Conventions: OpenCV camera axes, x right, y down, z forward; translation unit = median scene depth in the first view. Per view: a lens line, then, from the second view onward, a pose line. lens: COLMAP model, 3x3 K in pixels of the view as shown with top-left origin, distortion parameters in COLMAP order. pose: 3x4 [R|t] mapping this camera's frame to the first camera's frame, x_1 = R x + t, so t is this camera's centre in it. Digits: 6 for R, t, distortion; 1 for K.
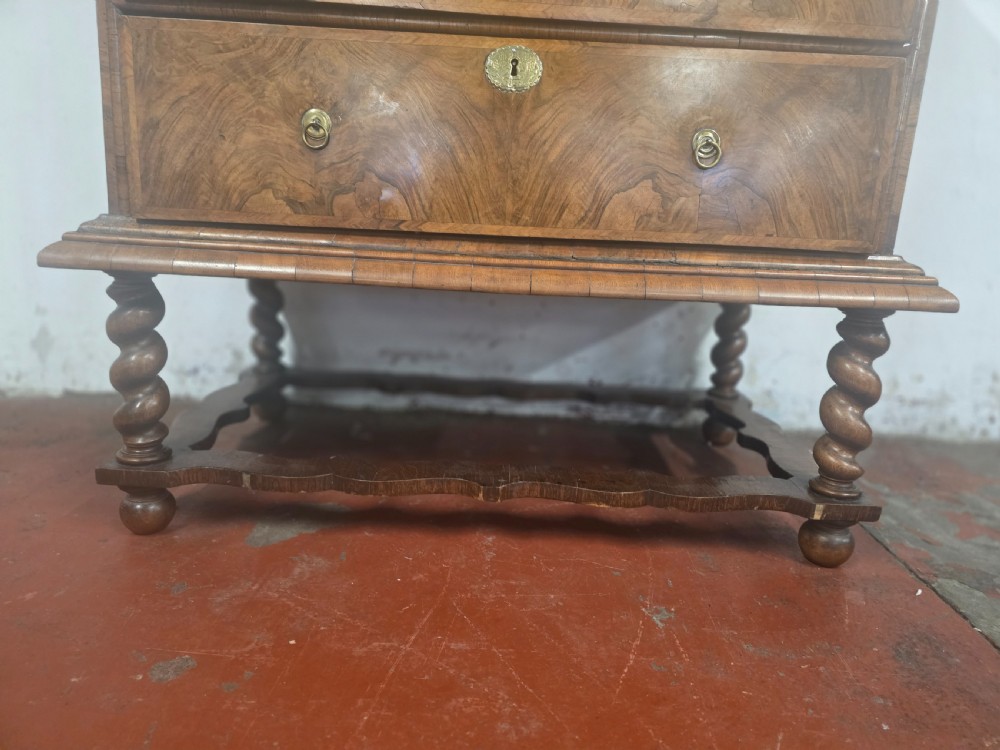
lens RADIAL K [[668.2, 0, 504.3], [0, 668.2, 373.9], [0, 0, 1]] dist [0.060057, -0.055441]
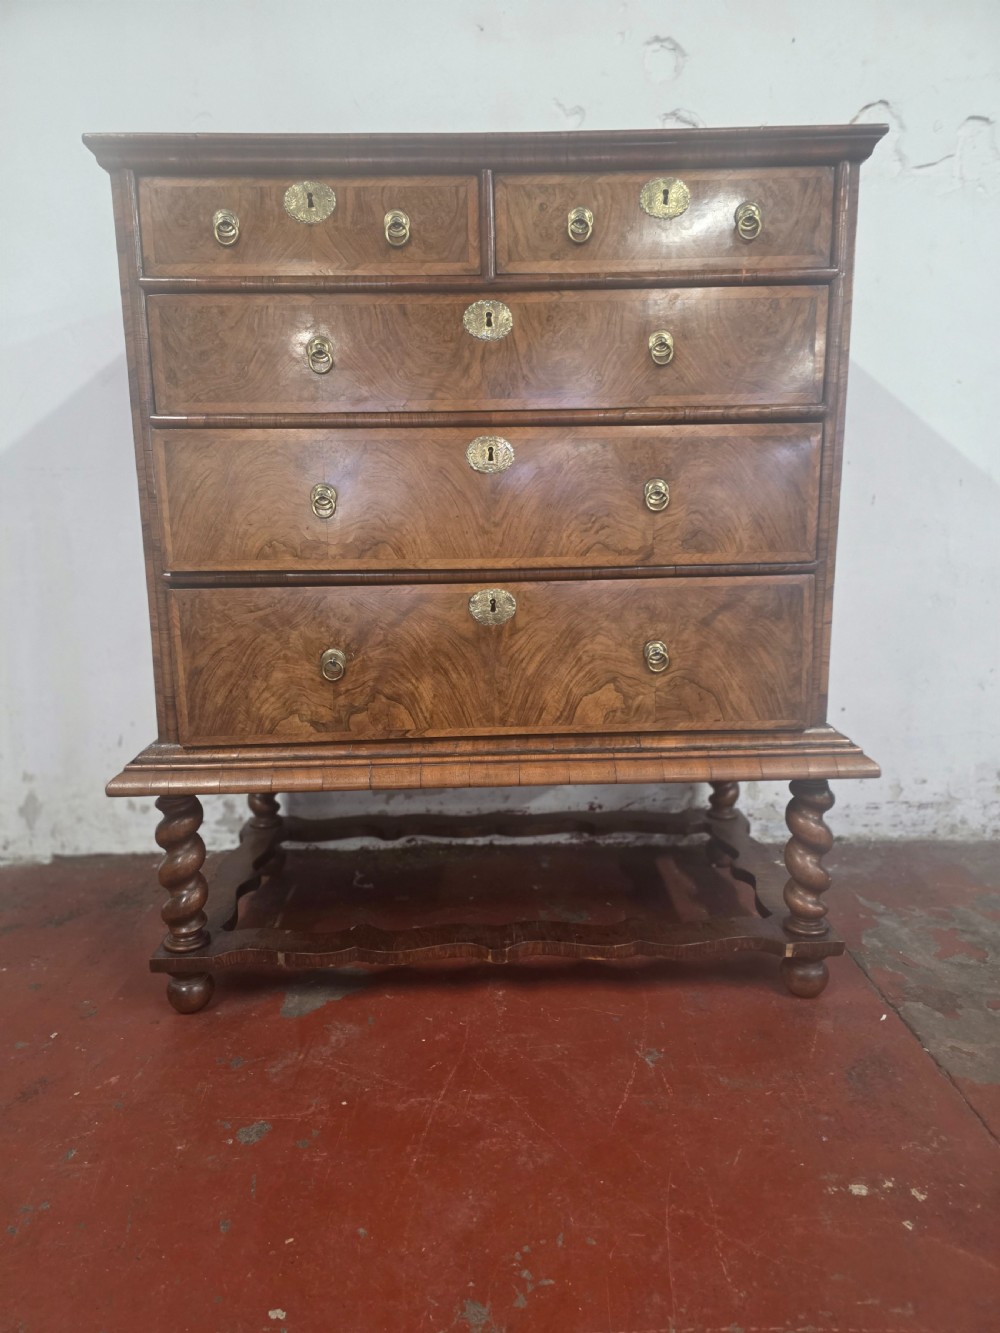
lens RADIAL K [[877.2, 0, 499.6], [0, 877.2, 673.8], [0, 0, 1]] dist [0.081824, -0.074707]
pose [[0.997195, -0.074831, 0.001786, 0.014874], [0.074826, 0.995926, -0.050325, -0.242079], [0.001987, 0.050318, 0.998731, -0.565177]]
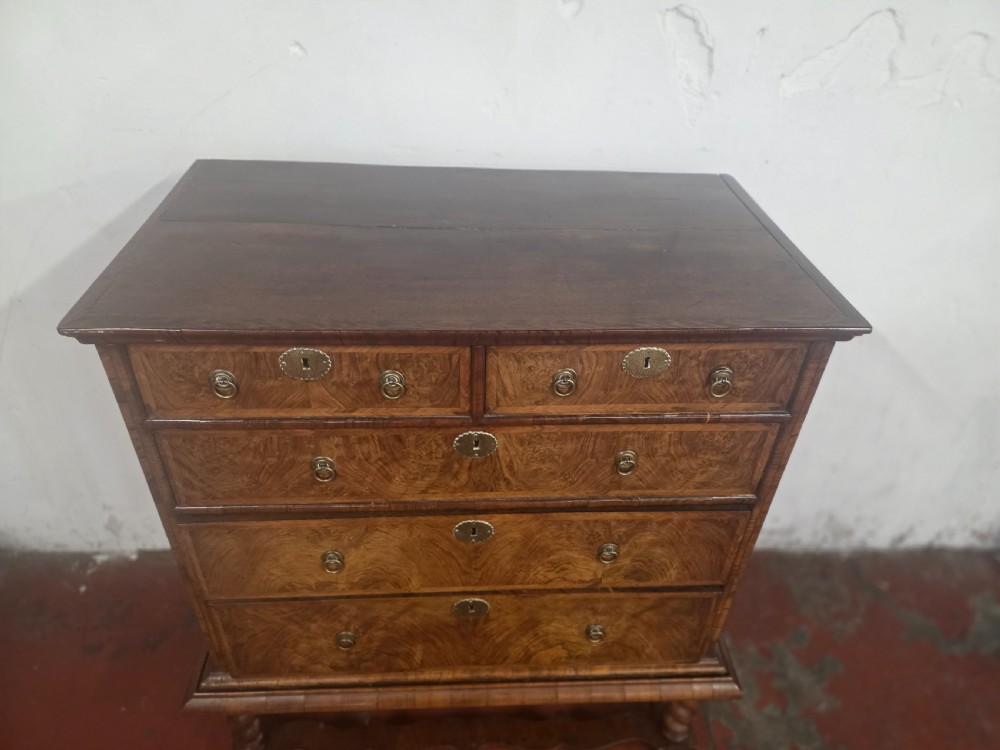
lens RADIAL K [[658.0, 0, 502.8], [0, 658.0, 368.4], [0, 0, 1]] dist [0.081824, -0.074707]
pose [[0.998448, -0.045219, 0.032519, 0.059741], [0.029591, 0.925290, 0.378105, -1.493582], [-0.047187, -0.376556, 0.925191, -0.200211]]
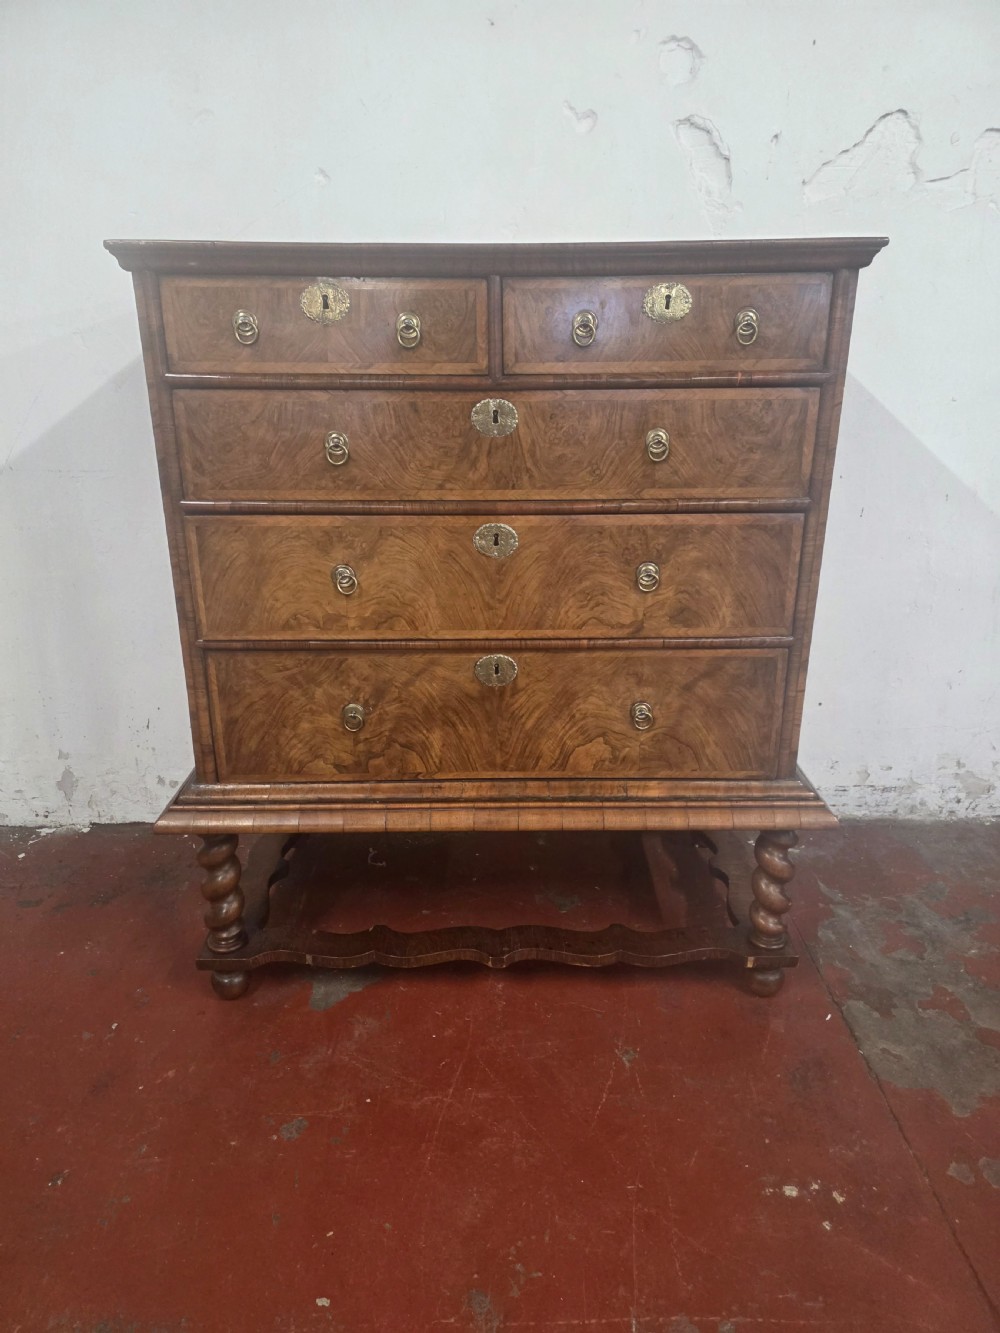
lens RADIAL K [[877.2, 0, 499.2], [0, 877.2, 665.1], [0, 0, 1]] dist [0.081824, -0.074707]
pose [[0.997953, -0.063701, -0.005704, 0.030998], [0.063953, 0.993097, 0.098328, -0.619630], [-0.000599, -0.098491, 0.995138, -0.713624]]
